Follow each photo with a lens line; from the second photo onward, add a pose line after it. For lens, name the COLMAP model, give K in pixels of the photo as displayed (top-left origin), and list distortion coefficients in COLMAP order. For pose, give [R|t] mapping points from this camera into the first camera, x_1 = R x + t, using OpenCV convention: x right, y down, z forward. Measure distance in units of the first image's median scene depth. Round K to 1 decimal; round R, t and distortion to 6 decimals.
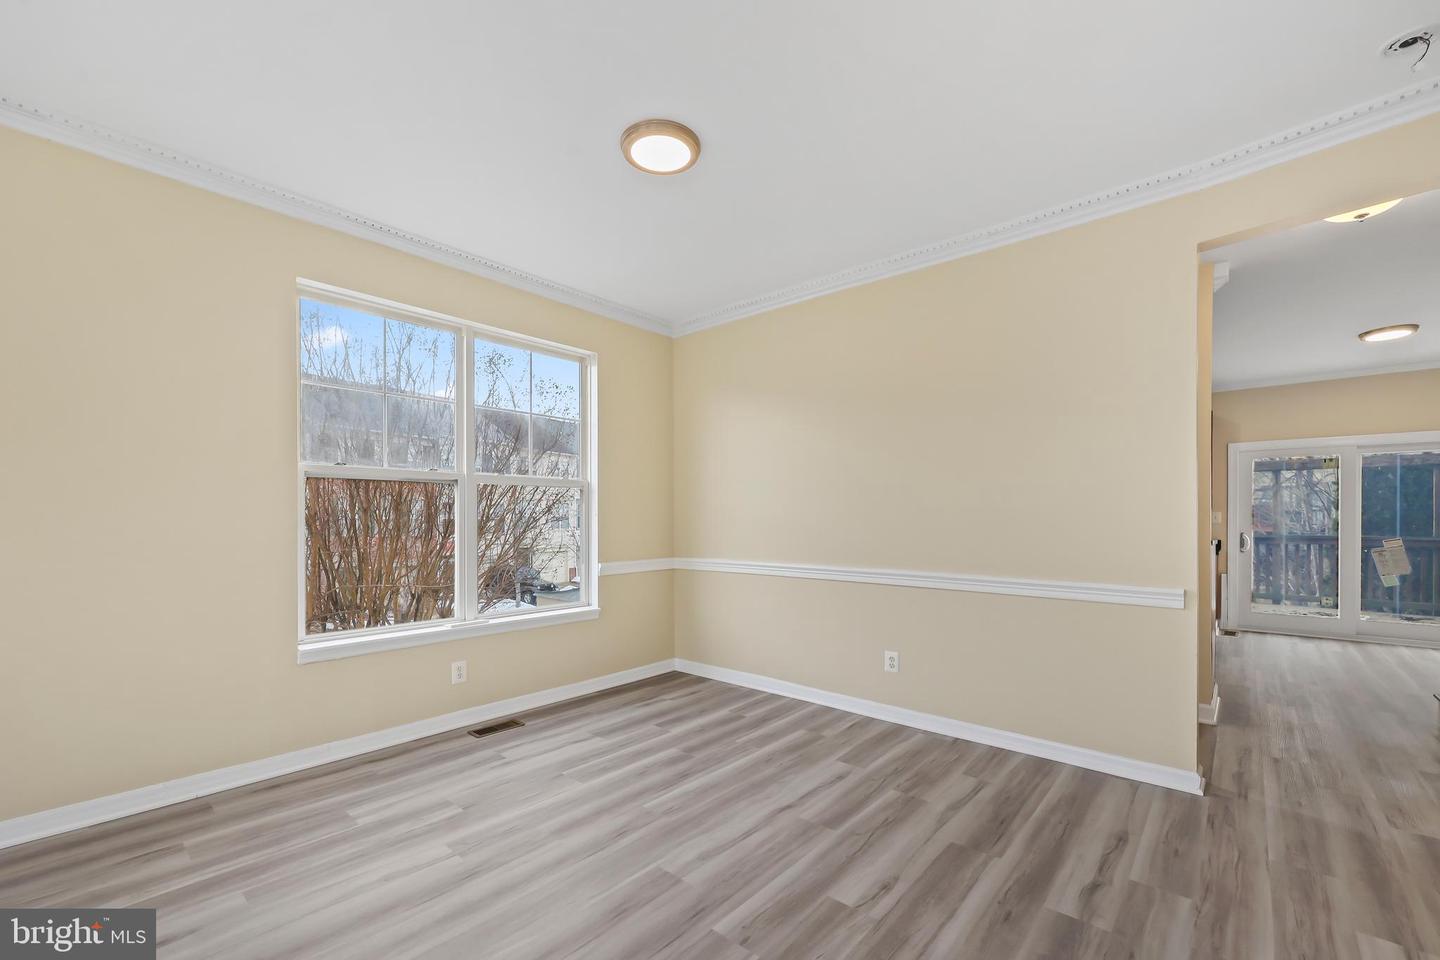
lens RADIAL K [[596.5, 0, 726.6], [0, 596.5, 522.8], [0, 0, 1]] dist [0.000487, 0.000153]
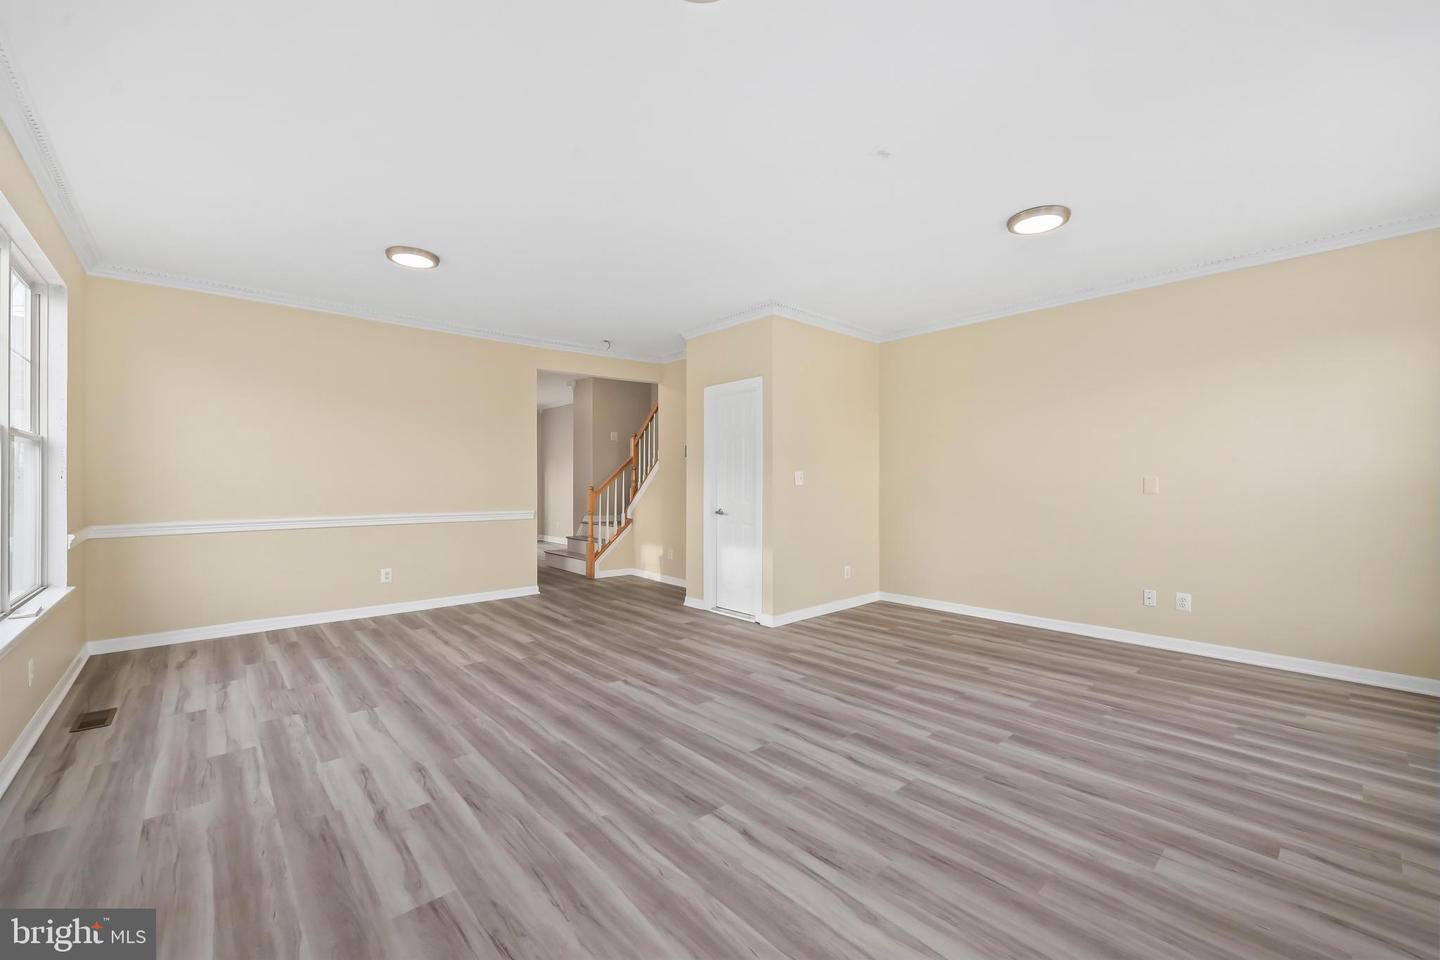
lens RADIAL K [[580.4, 0, 720.0], [0, 580.4, 480.0], [0, 0, 1]] dist [0.002045, 0.000149]
pose [[0.119468, 0.001860, 0.992836, -1.120640], [0.003004, 0.999993, -0.002235, -0.006026], [-0.992834, 0.003249, 0.119461, -0.025572]]
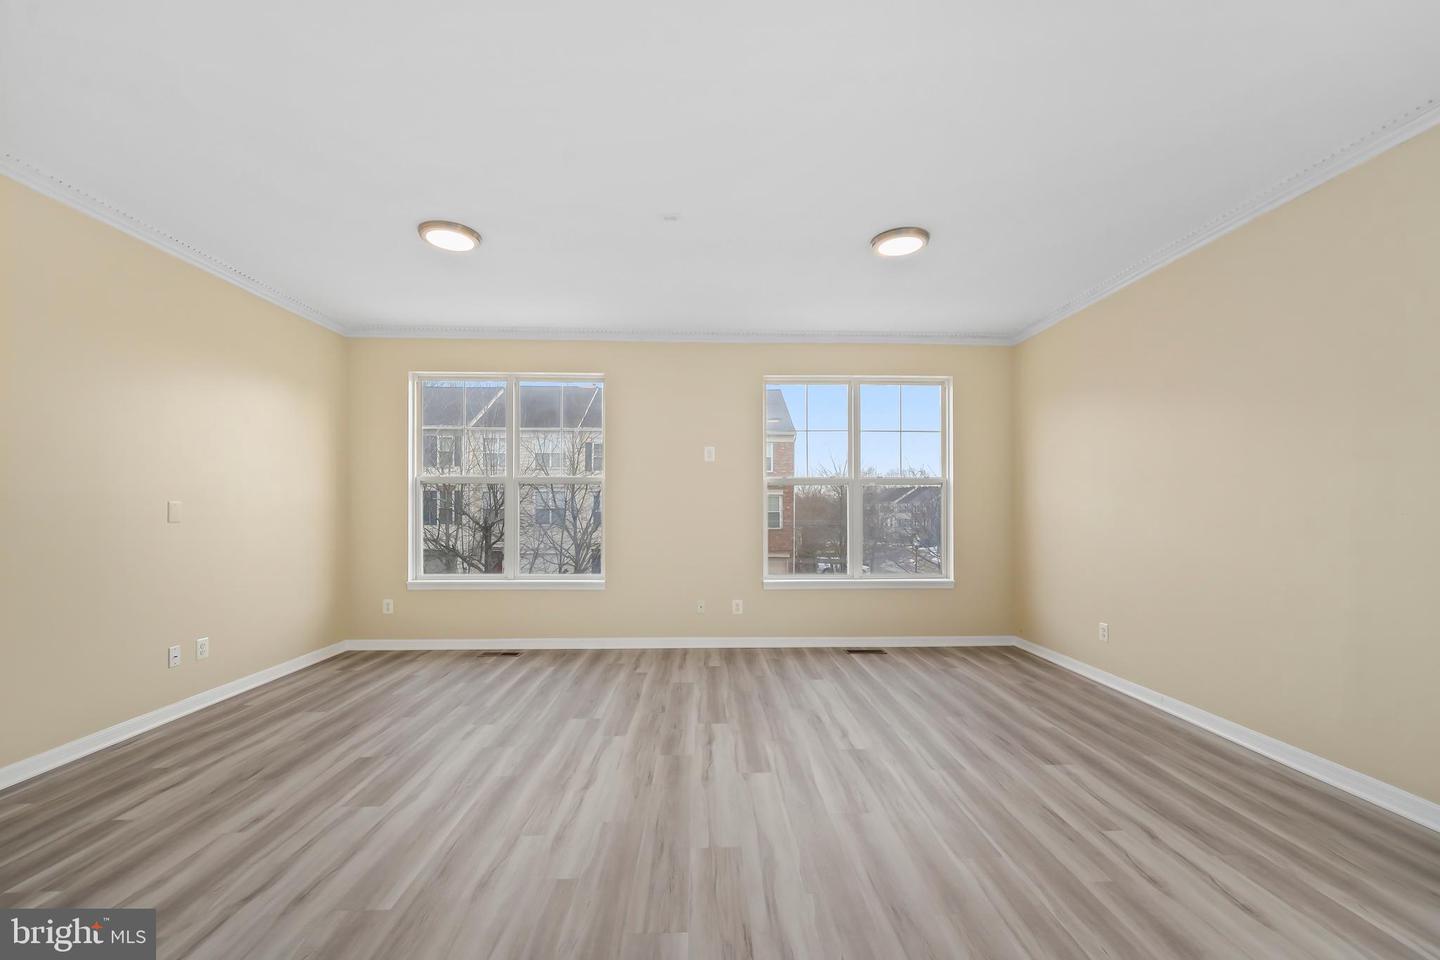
lens RADIAL K [[586.0, 0, 725.5], [0, 586.0, 475.1], [0, 0, 1]] dist [0.000074, 0.000271]
pose [[-0.727664, -0.040736, -0.684723, 0.229574], [-0.002213, 0.998369, -0.057045, -0.002691], [0.685930, -0.039994, -0.726567, 0.566062]]
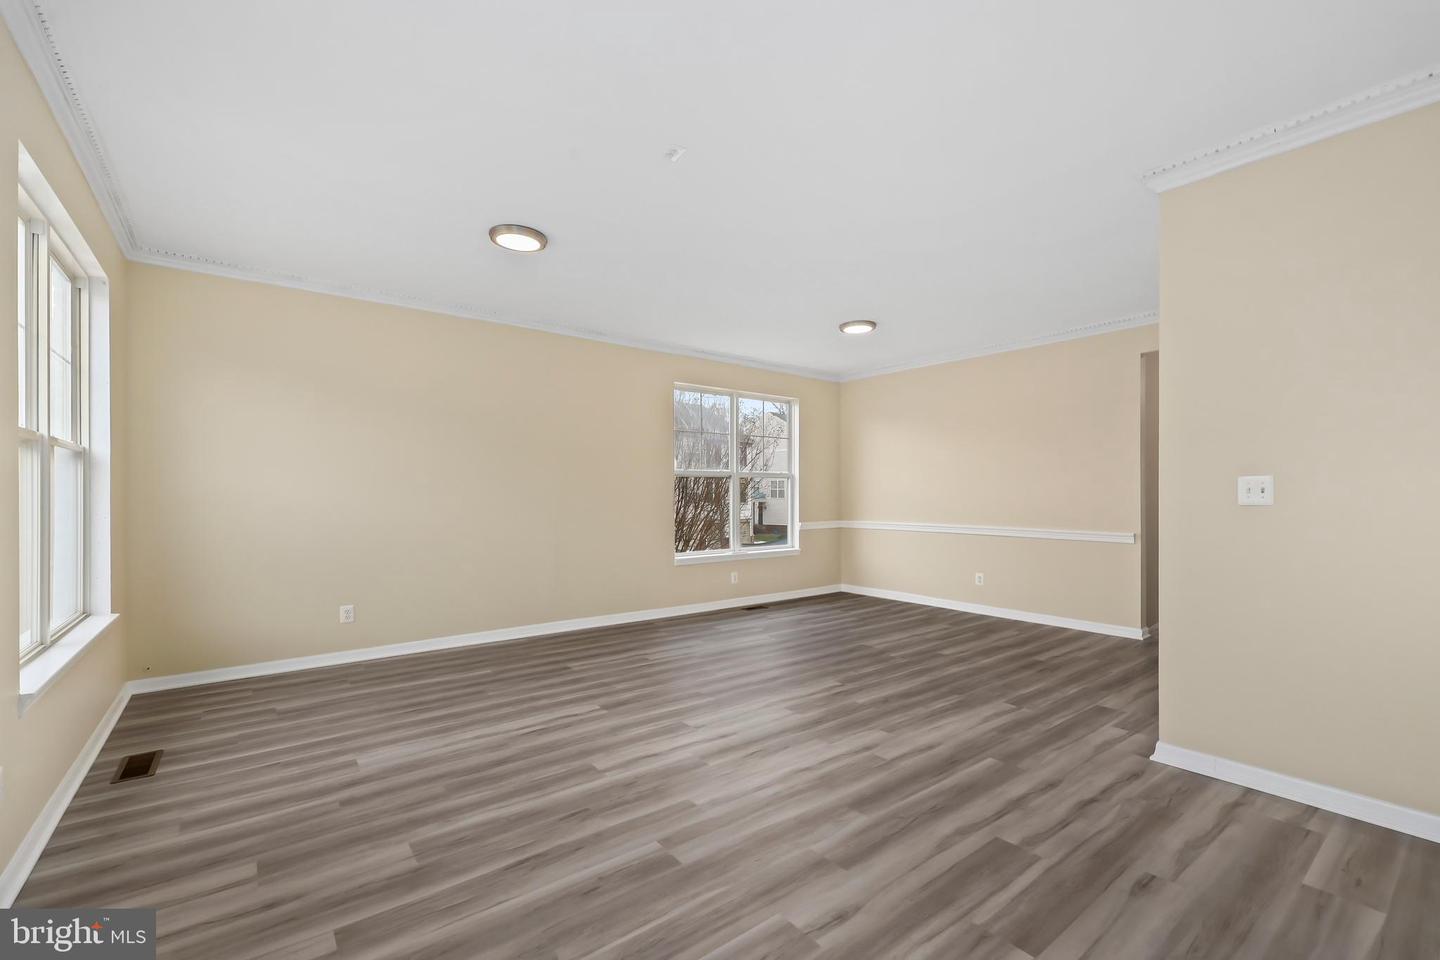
lens RADIAL K [[612.1, 0, 718.2], [0, 612.1, 498.0], [0, 0, 1]] dist [0.000847, 0.000164]
pose [[0.980601, -0.001005, -0.196012, -0.119201], [0.000996, 0.999999, -0.000144, -0.002042], [0.196012, -0.000054, 0.980601, -0.899087]]
